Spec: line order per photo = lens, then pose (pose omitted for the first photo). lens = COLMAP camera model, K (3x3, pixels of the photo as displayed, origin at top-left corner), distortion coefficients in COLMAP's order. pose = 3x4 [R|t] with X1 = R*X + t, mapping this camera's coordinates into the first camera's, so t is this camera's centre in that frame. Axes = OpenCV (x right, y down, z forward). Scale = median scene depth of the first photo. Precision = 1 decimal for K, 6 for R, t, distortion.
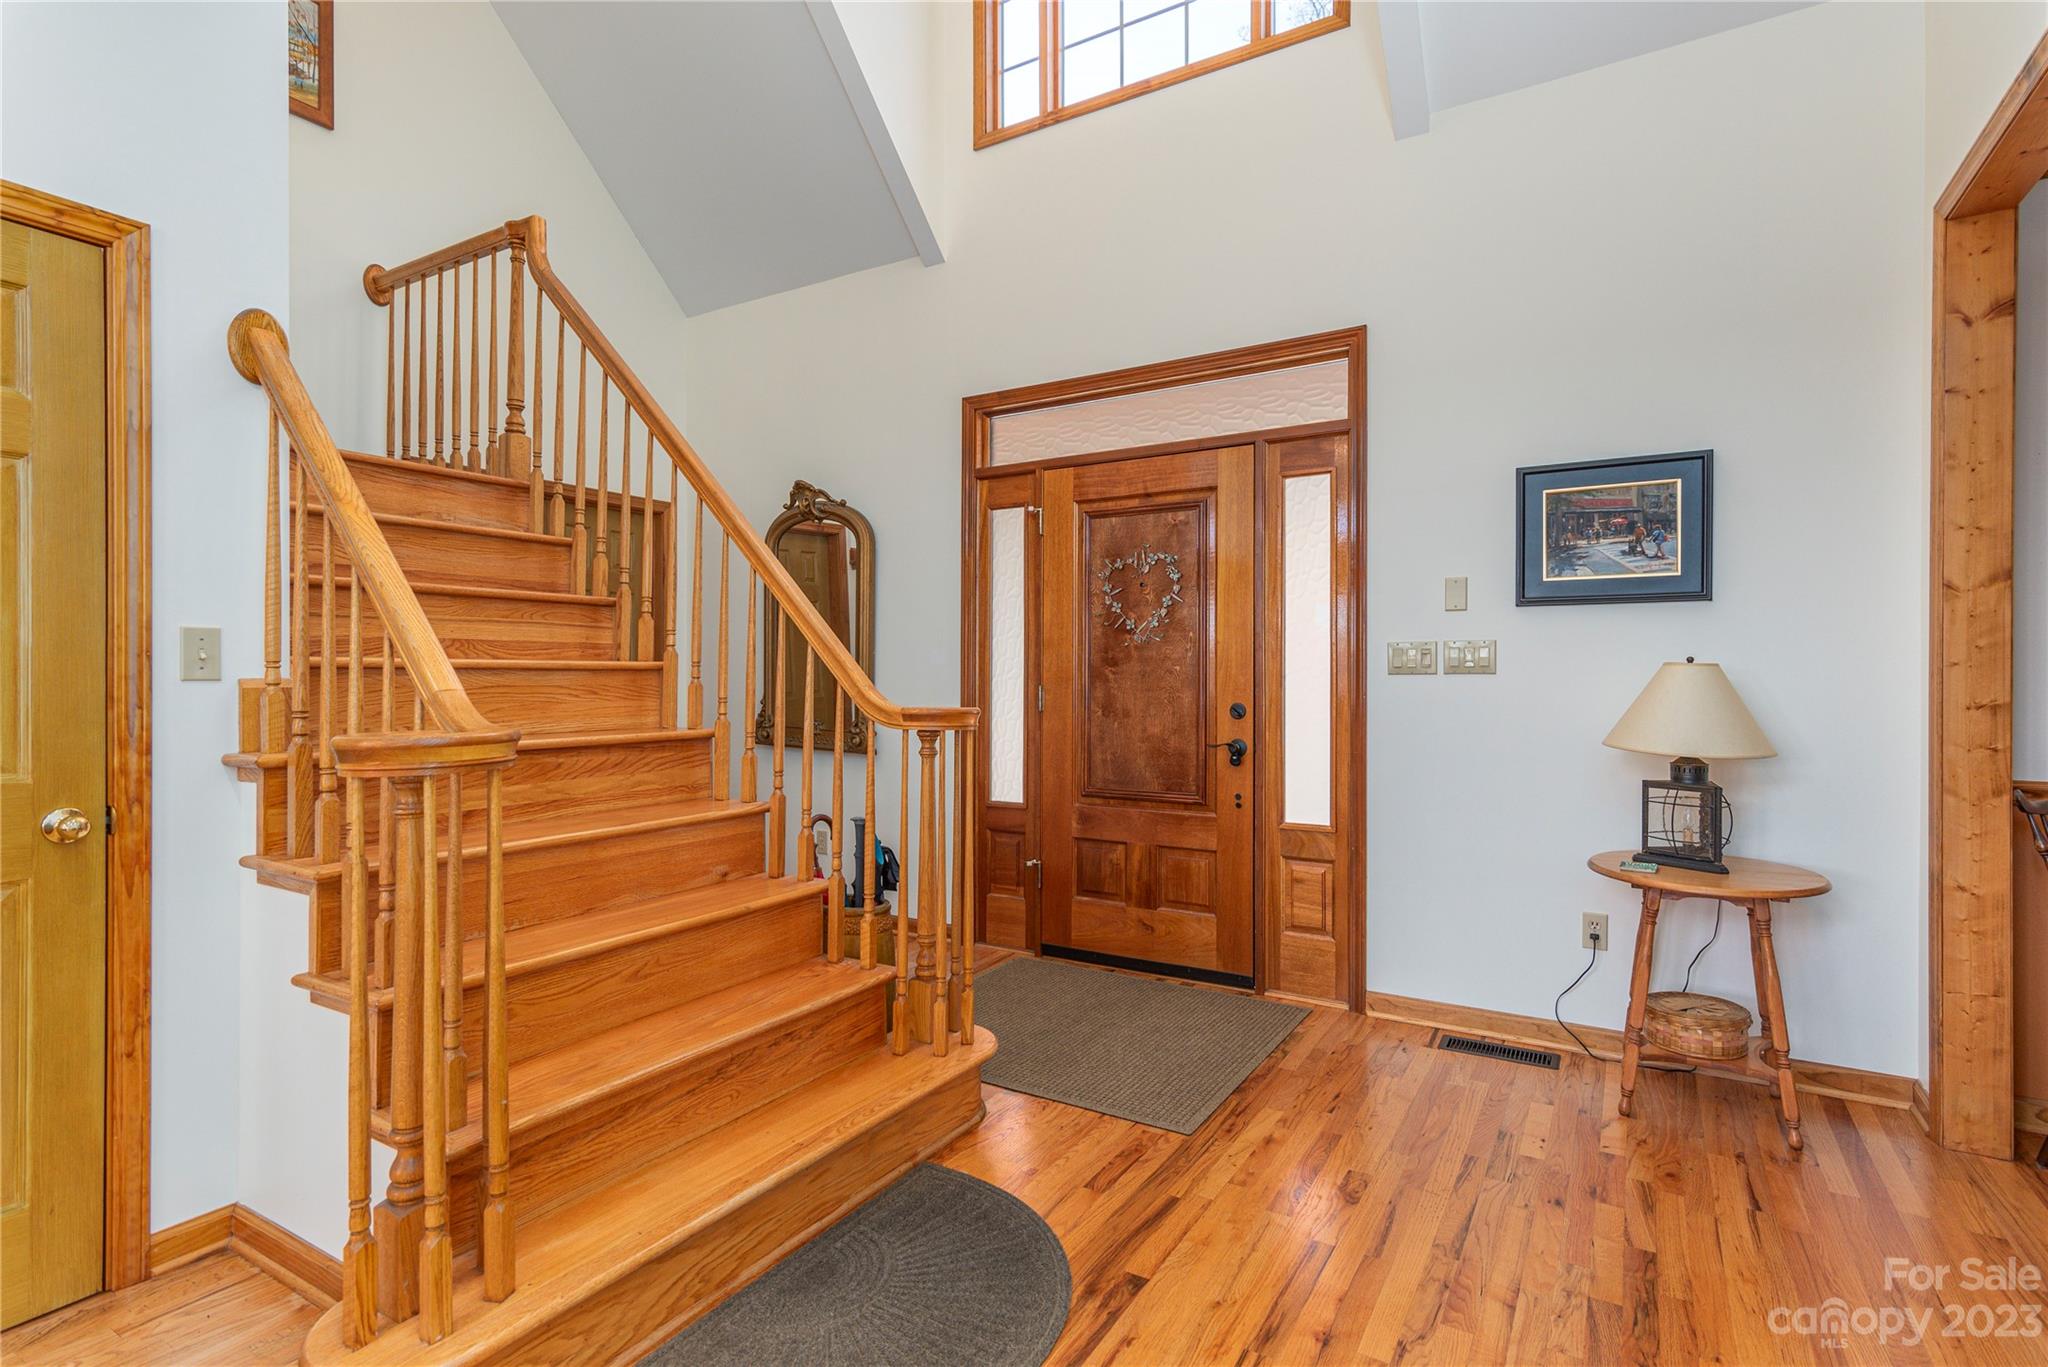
lens RADIAL K [[1004.5, 0, 1024.4], [0, 1004.5, 687.5], [0, 0, 1]] dist [0.002068, -0.003083]
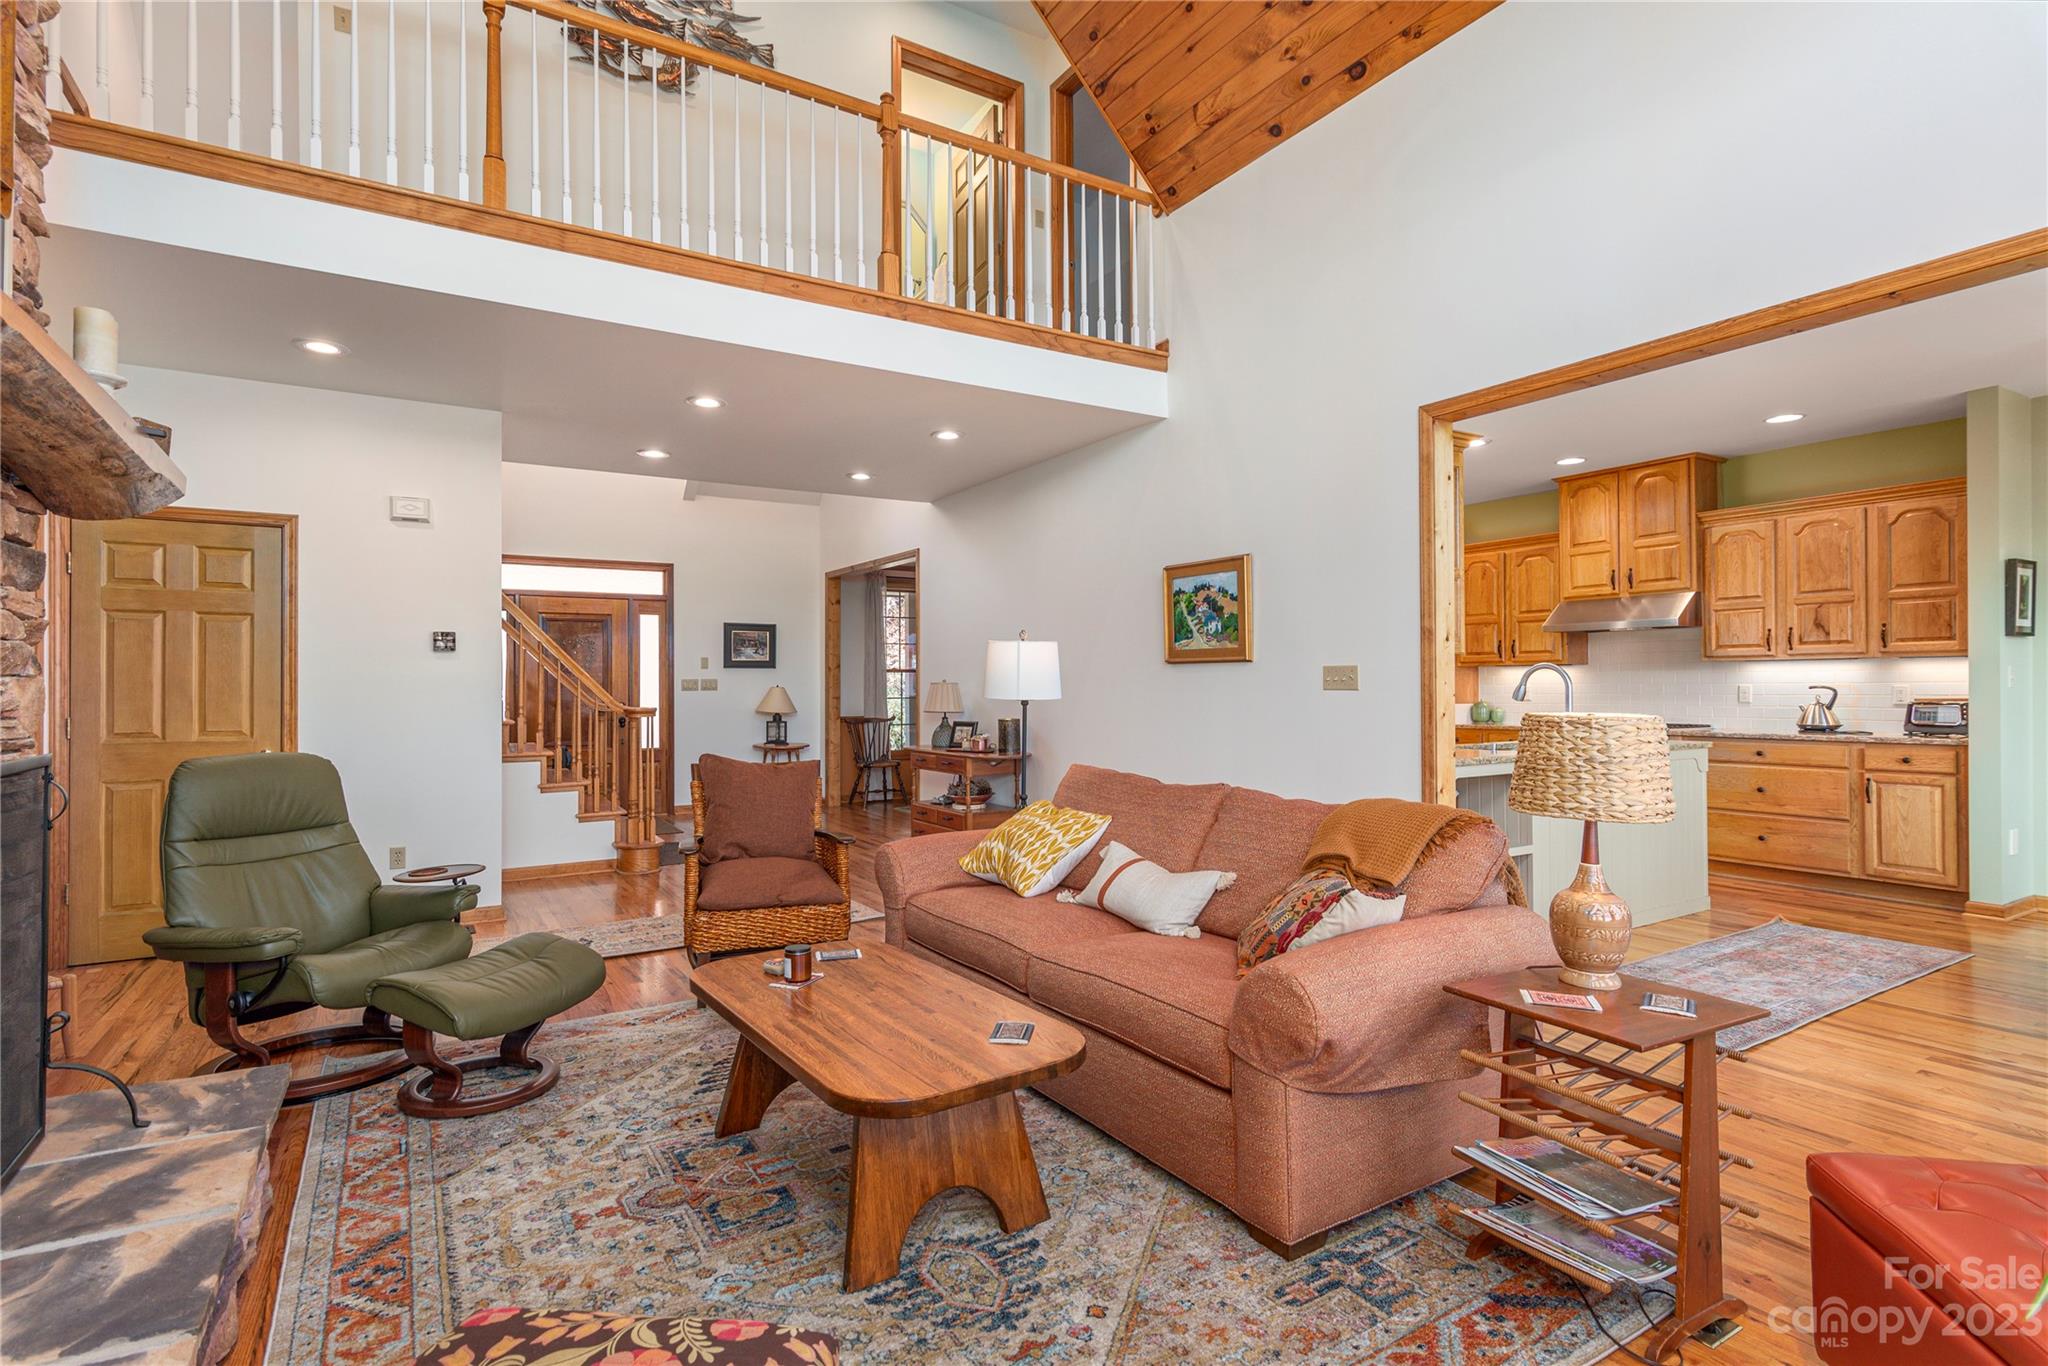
lens RADIAL K [[1004.5, 0, 1023.8], [0, 1004.5, 686.8], [0, 0, 1]] dist [0.002068, -0.003083]
pose [[0.450998, -0.000569, 0.892525, -1.893122], [0.012571, 0.999905, -0.005715, 0.006786], [-0.892436, 0.013798, 0.450962, -1.236501]]
